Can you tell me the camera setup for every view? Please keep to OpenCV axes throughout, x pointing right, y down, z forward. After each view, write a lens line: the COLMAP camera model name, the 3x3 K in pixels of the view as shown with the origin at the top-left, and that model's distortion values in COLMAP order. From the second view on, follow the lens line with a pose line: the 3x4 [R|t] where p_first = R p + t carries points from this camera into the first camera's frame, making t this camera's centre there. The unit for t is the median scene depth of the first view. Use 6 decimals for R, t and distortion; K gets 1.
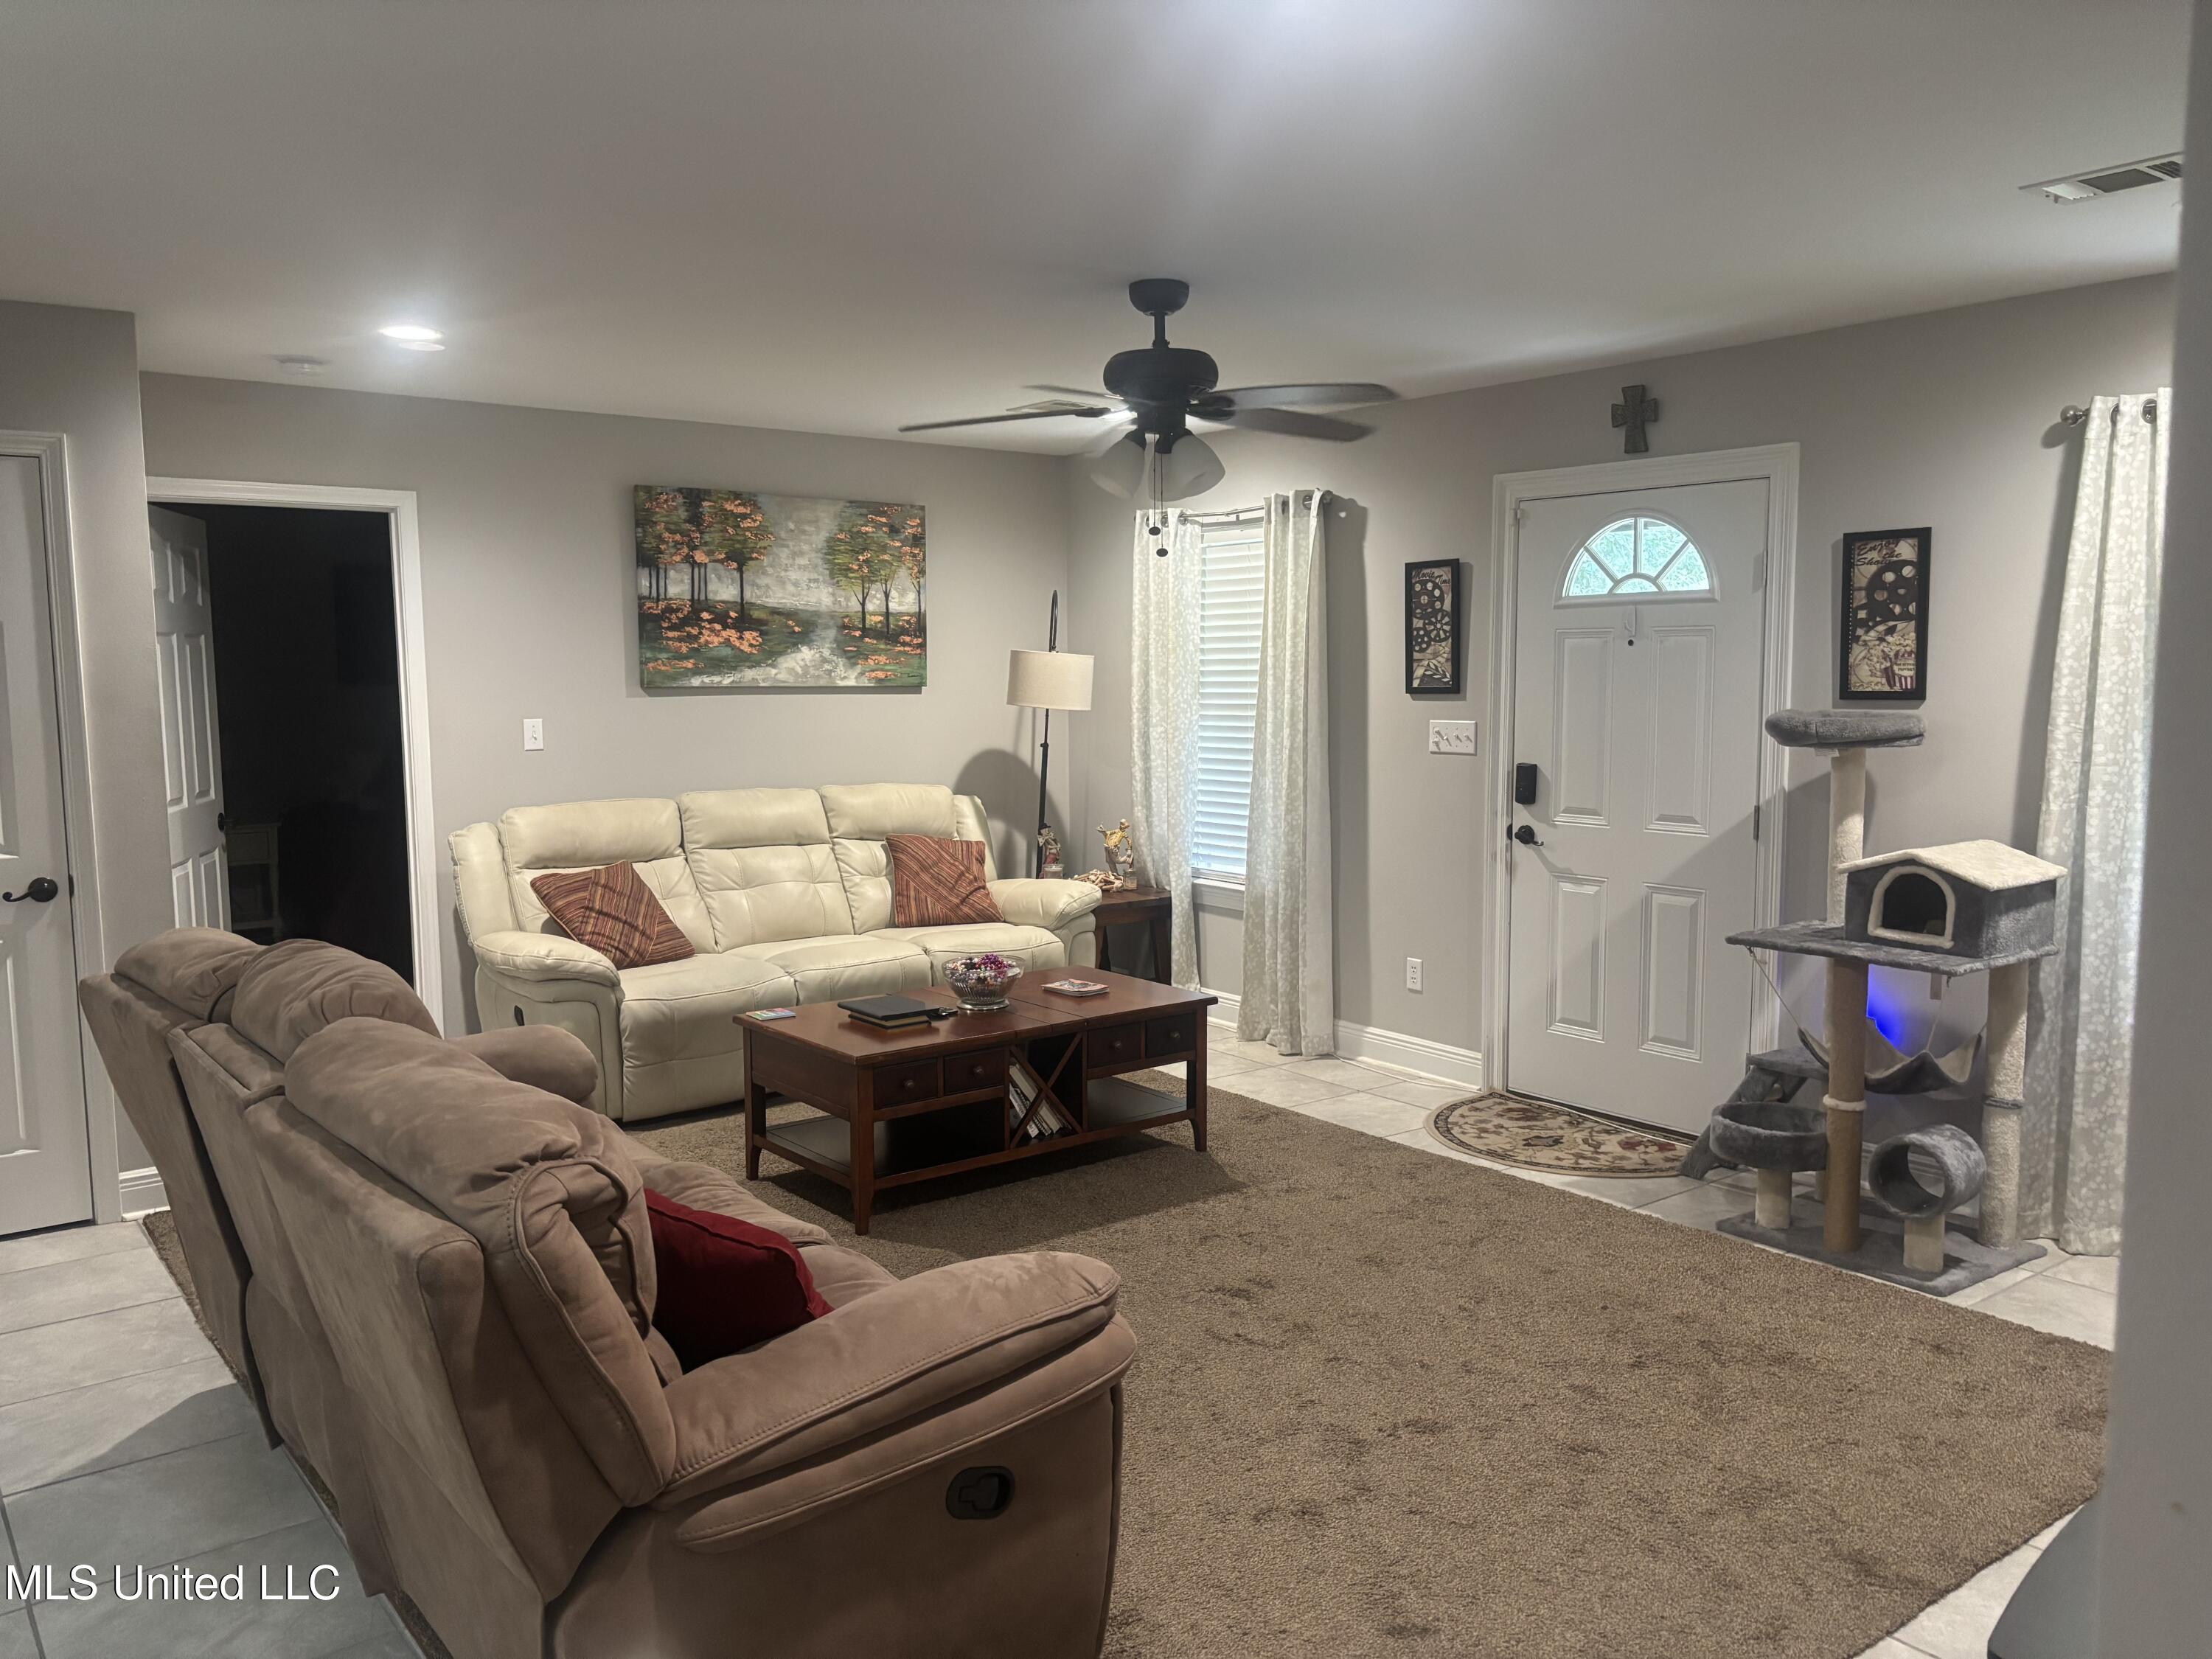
lens RADIAL K [[1669.9, 0, 1109.9], [0, 1669.9, 841.8], [0, 0, 1]] dist [0.051331, -0.059653]
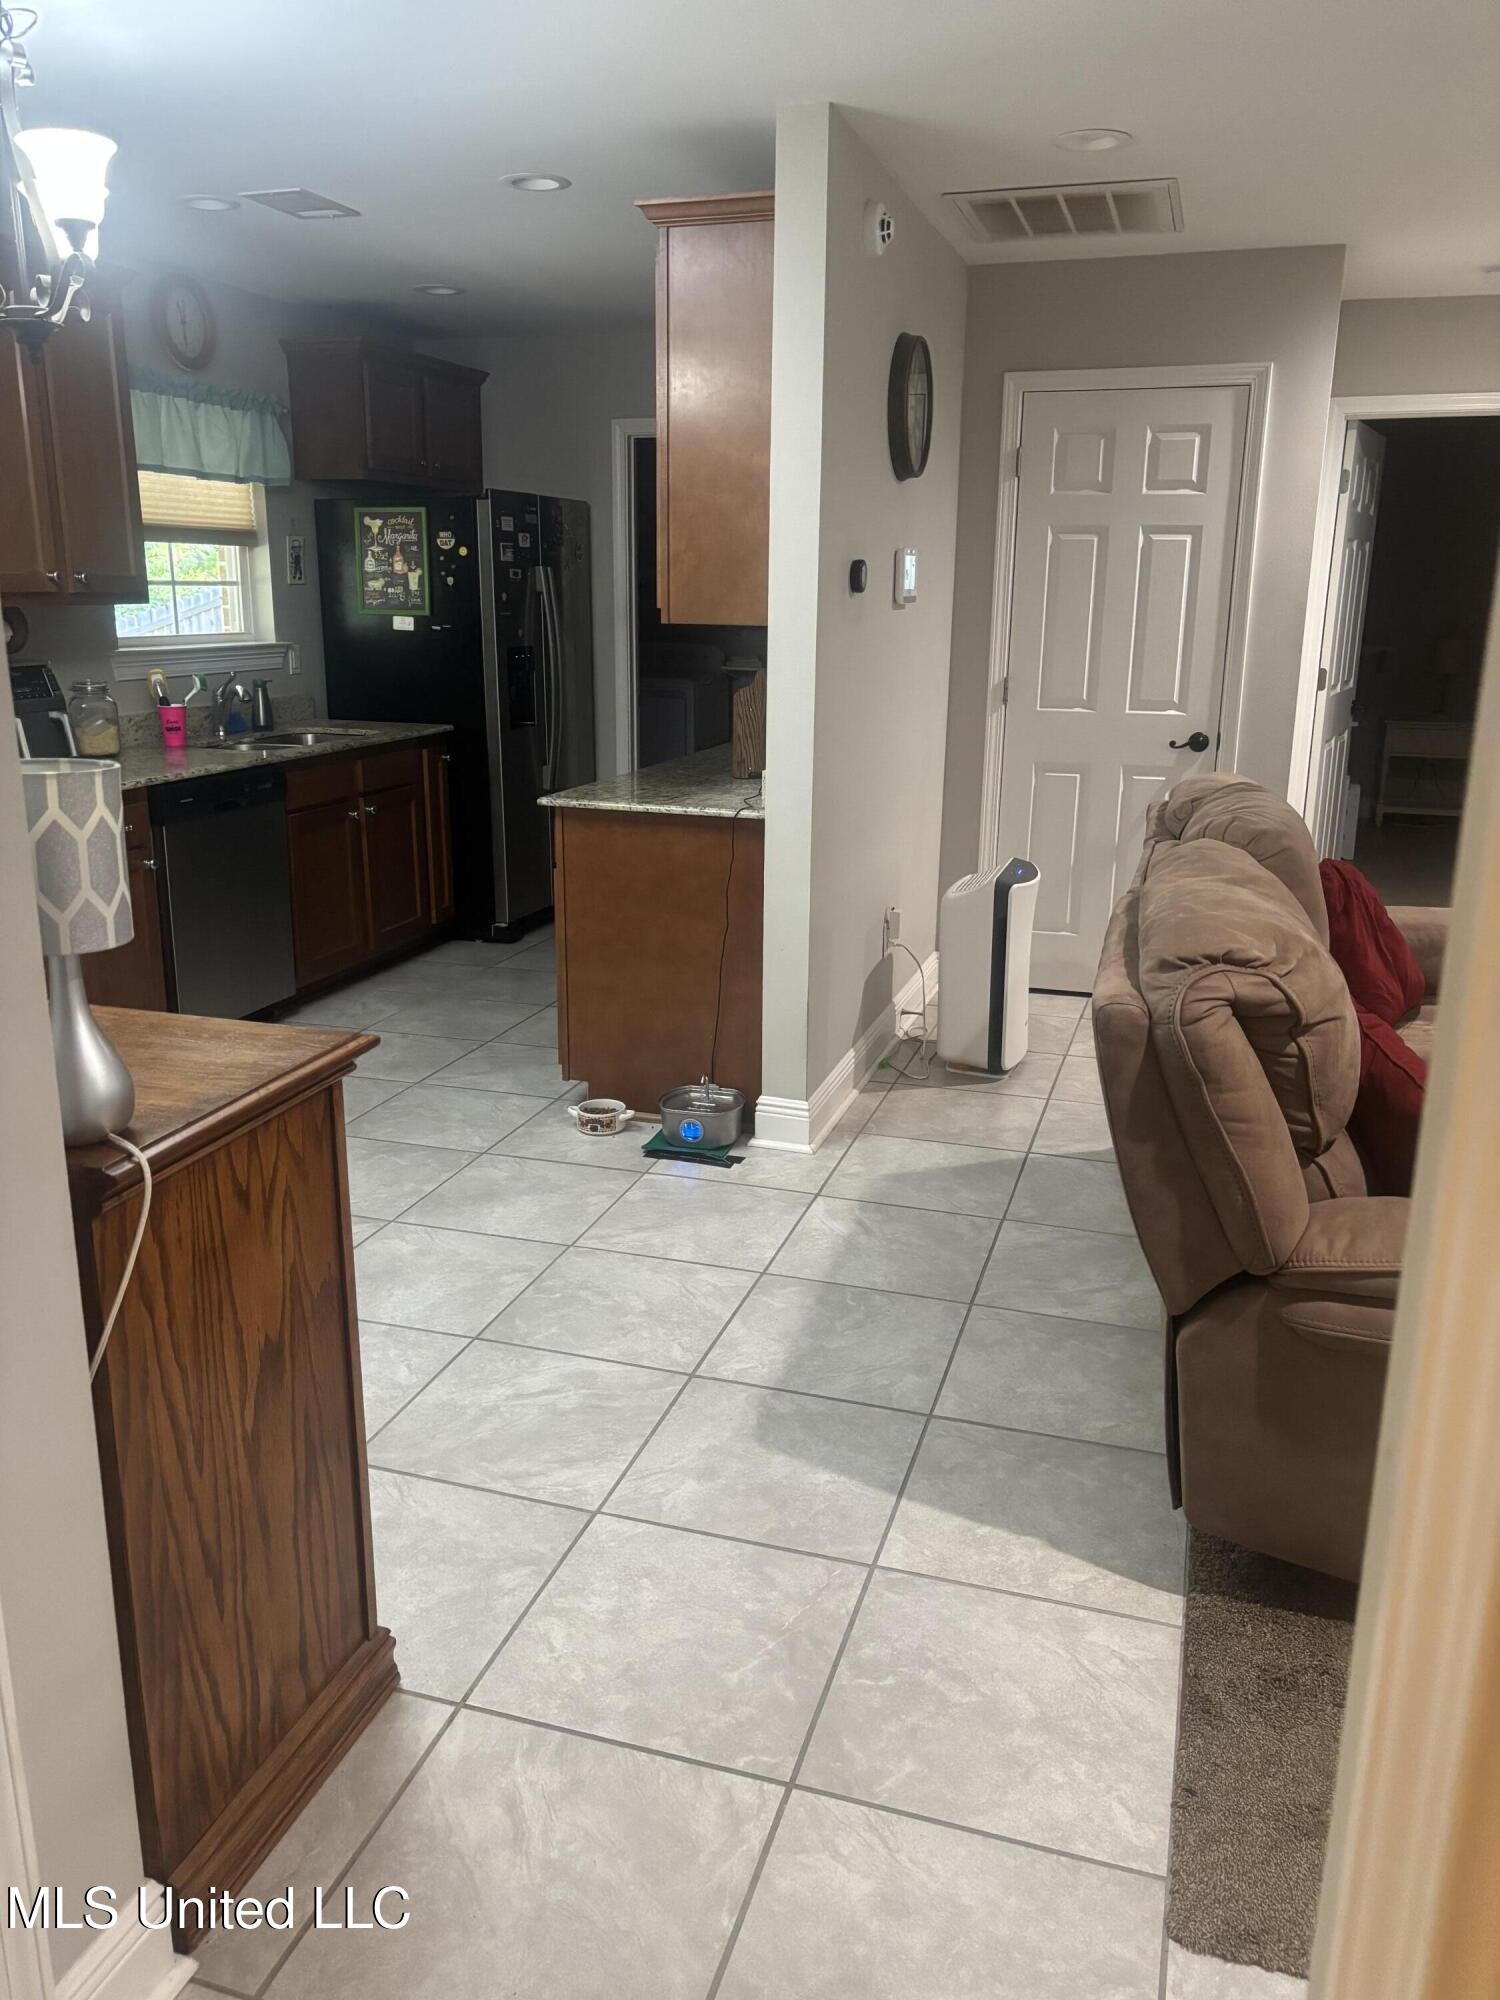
lens RADIAL K [[1509.9, 0, 756.1], [0, 1509.9, 985.9], [0, 0, 1]] dist [0.051331, -0.059653]
pose [[0.562604, 0.224121, -0.795768, 1.045020], [-0.103307, 0.974067, 0.201300, 0.086110], [0.820246, -0.031043, 0.571168, 0.427396]]
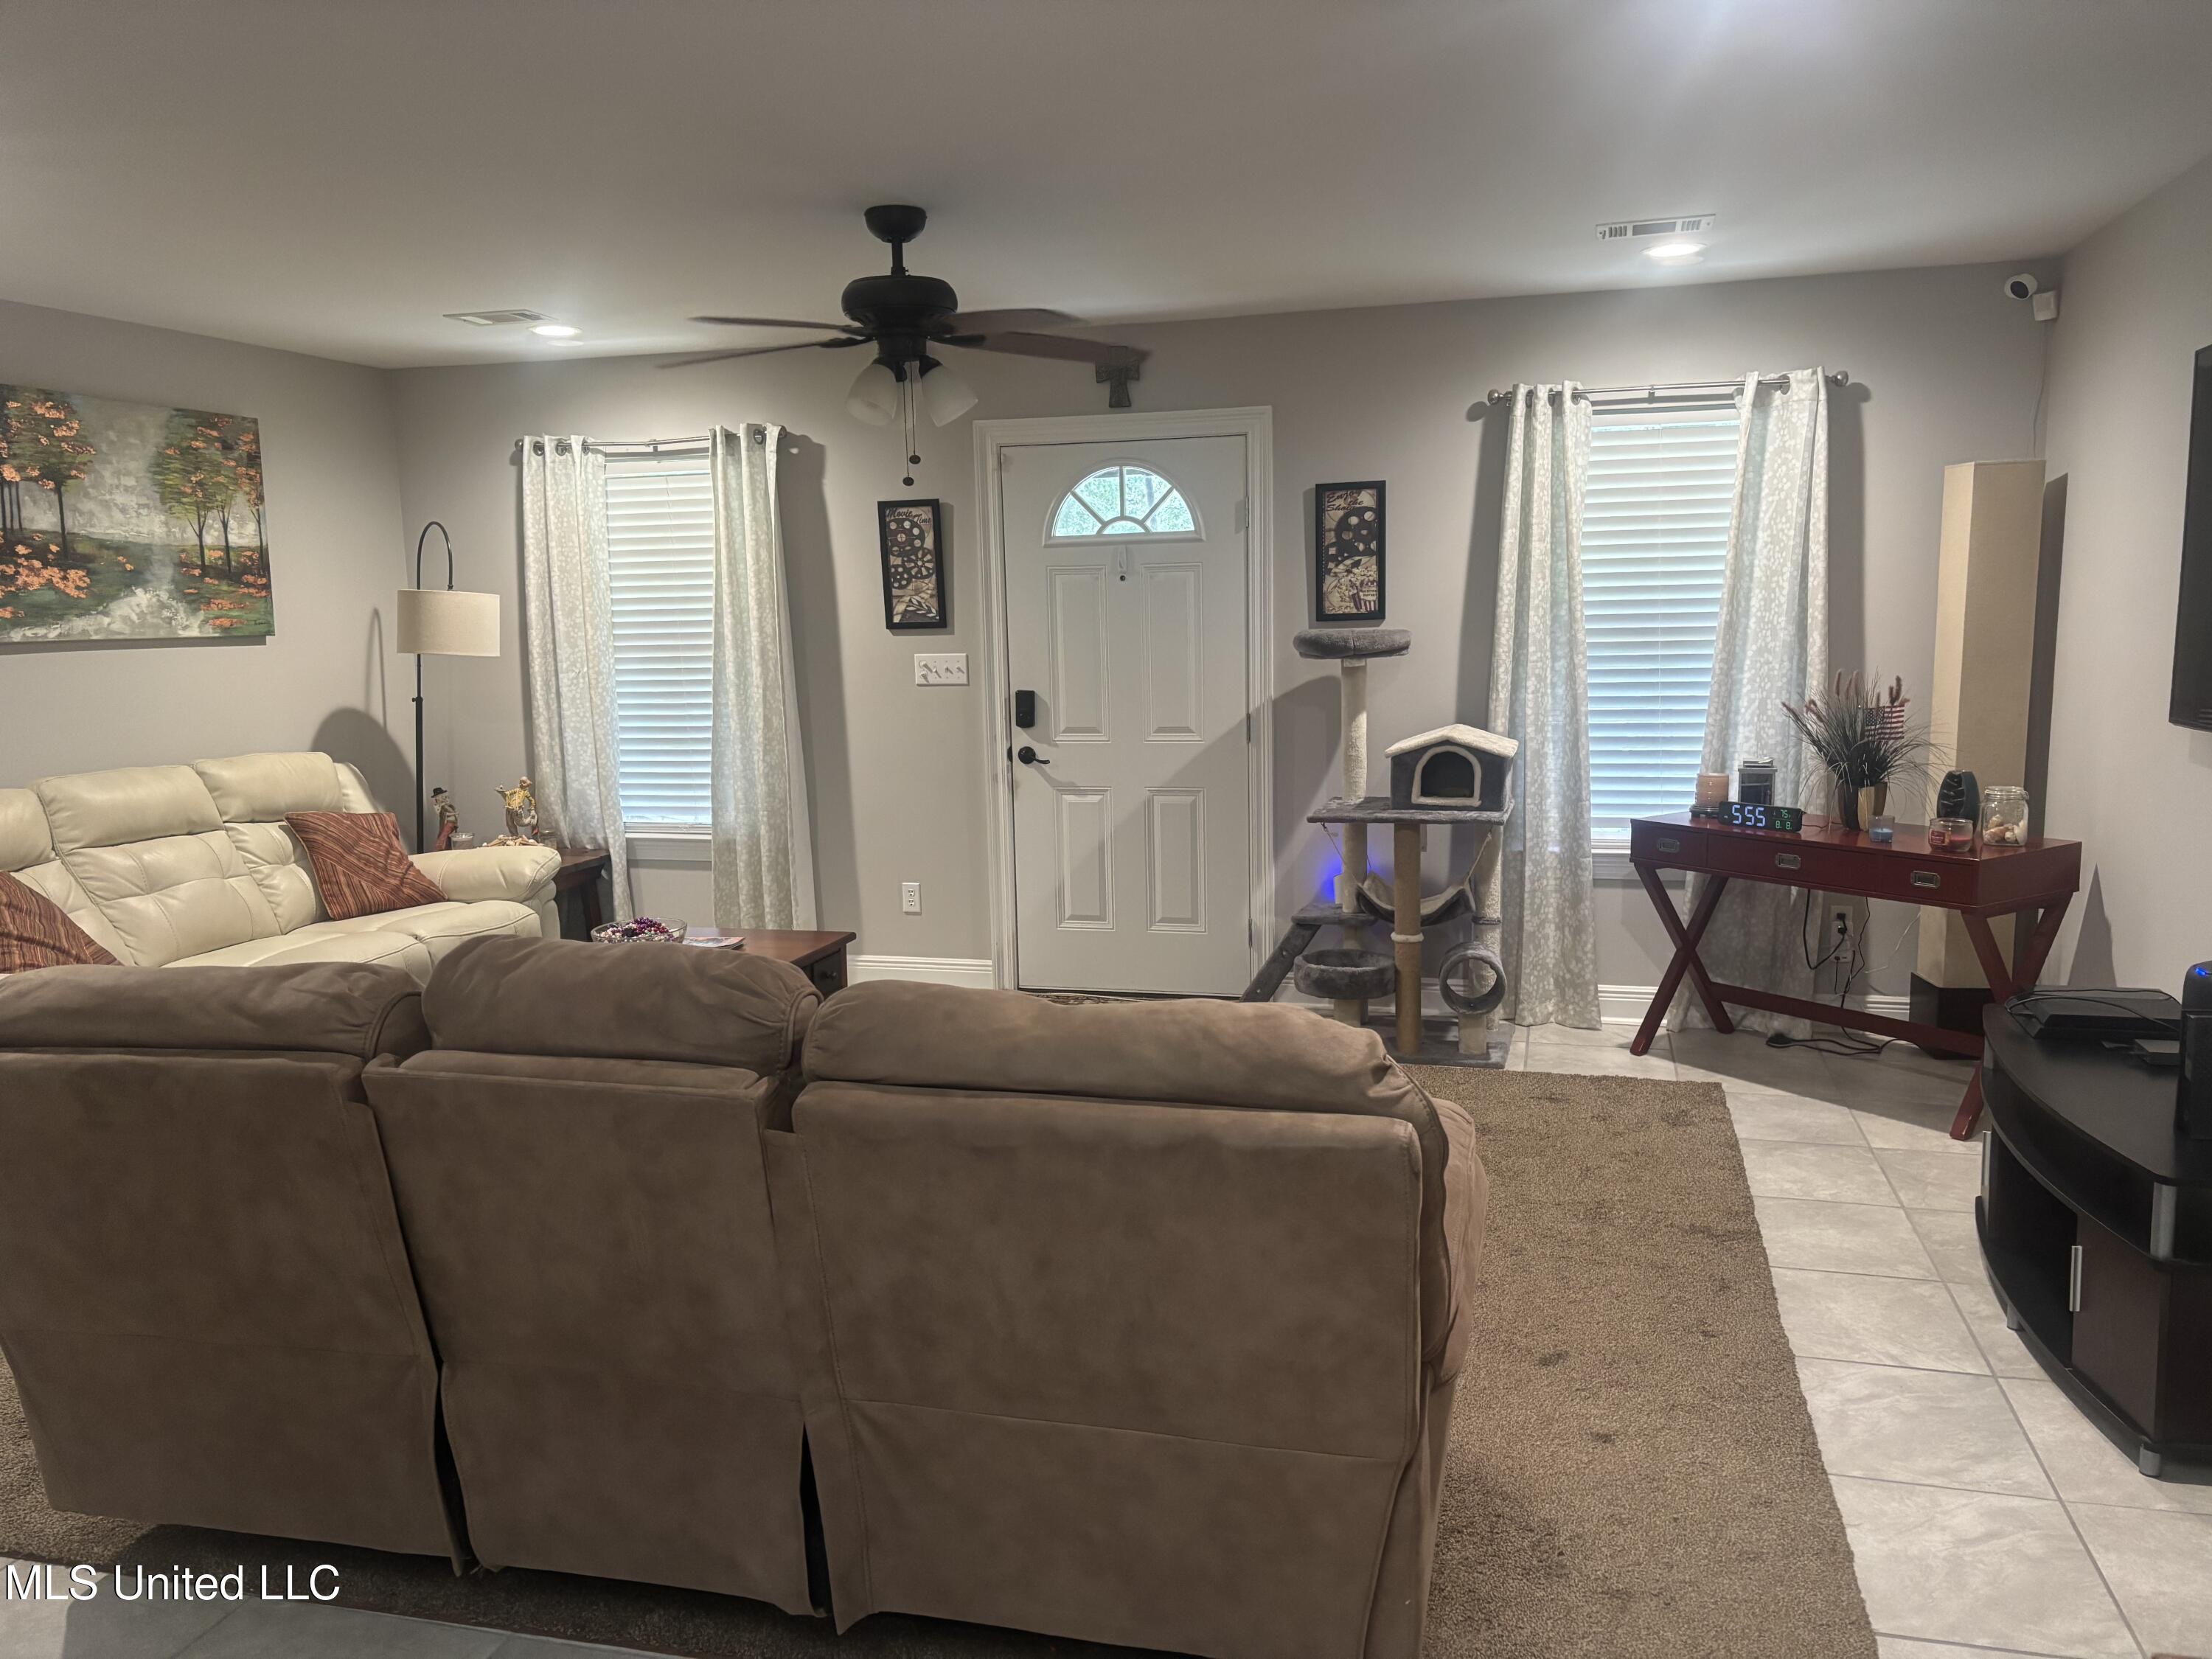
lens RADIAL K [[1669.9, 0, 1128.0], [0, 1669.9, 850.7], [0, 0, 1]] dist [0.051331, -0.059653]
pose [[0.799459, -0.102719, 0.591874, -0.311646], [0.082277, 0.994710, 0.061497, -0.003072], [-0.595060, -0.000467, 0.803681, 0.074829]]
